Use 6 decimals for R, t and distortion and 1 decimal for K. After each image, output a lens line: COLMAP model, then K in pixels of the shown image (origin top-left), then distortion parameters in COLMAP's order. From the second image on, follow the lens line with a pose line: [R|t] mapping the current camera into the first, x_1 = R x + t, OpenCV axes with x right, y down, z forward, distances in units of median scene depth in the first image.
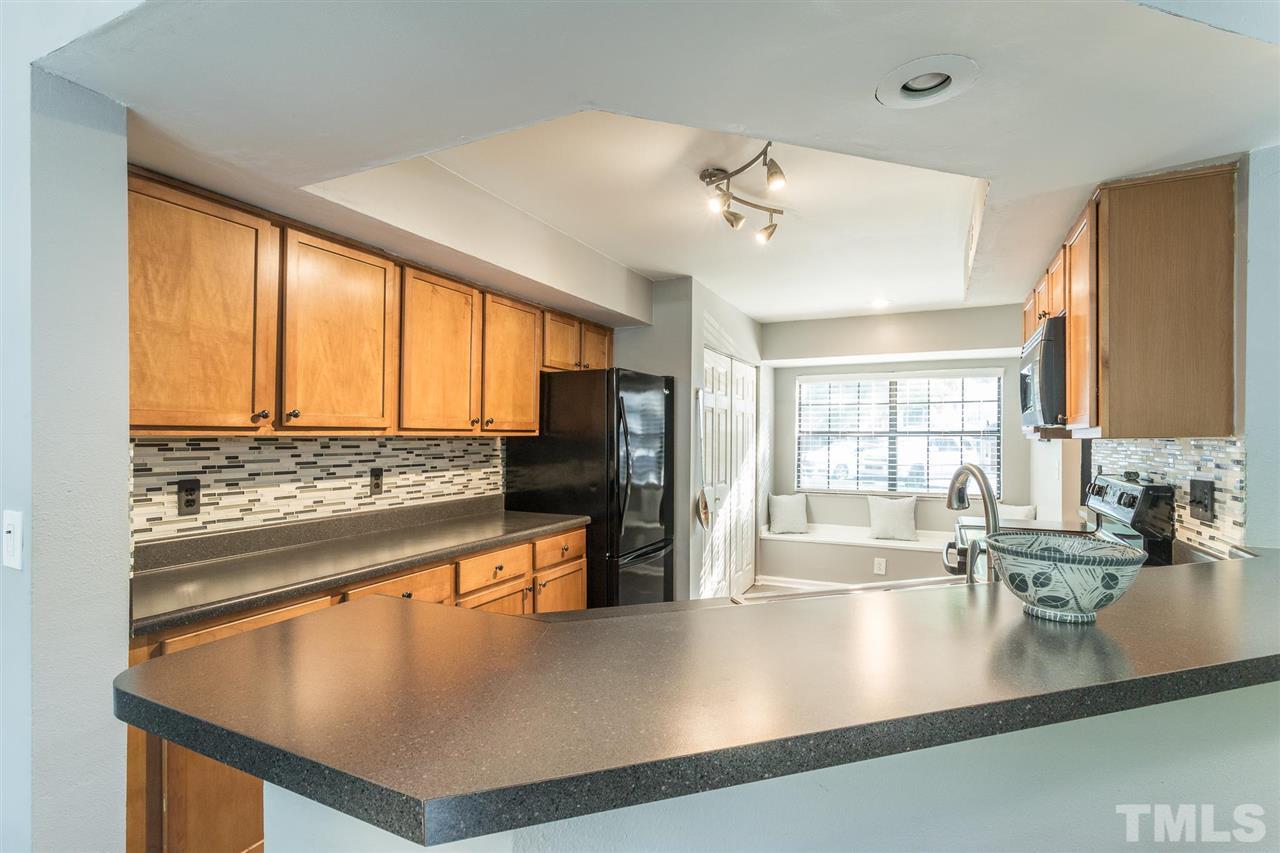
lens RADIAL K [[628.0, 0, 644.9], [0, 628.0, 442.6], [0, 0, 1]] dist [0.017520, 0.001023]
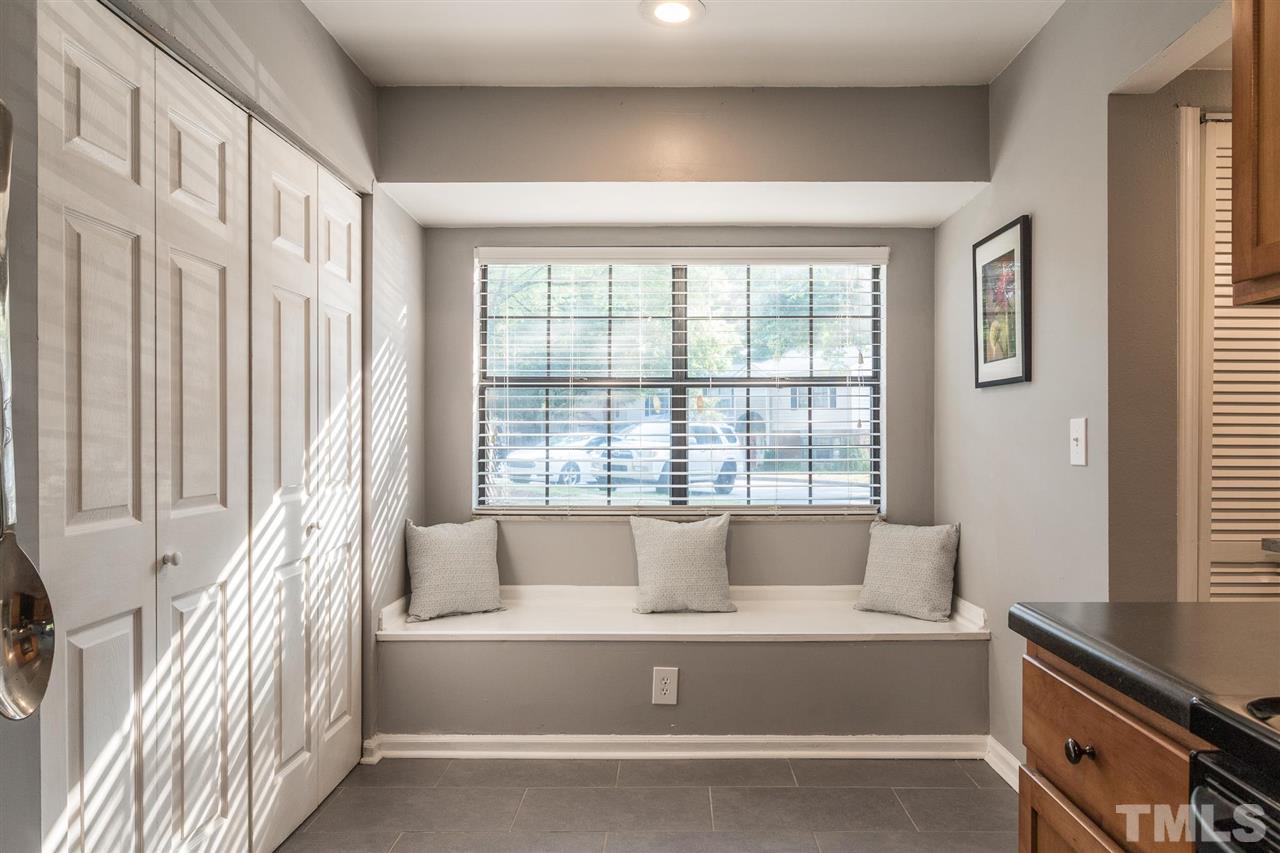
lens RADIAL K [[844.3, 0, 668.2], [0, 844.3, 446.1], [0, 0, 1]] dist [-0.035359, 0.000572]
pose [[0.911271, -0.010830, 0.411664, 0.210708], [0.007212, 0.999921, 0.010342, 0.044562], [-0.411744, -0.006455, 0.911277, 0.711922]]
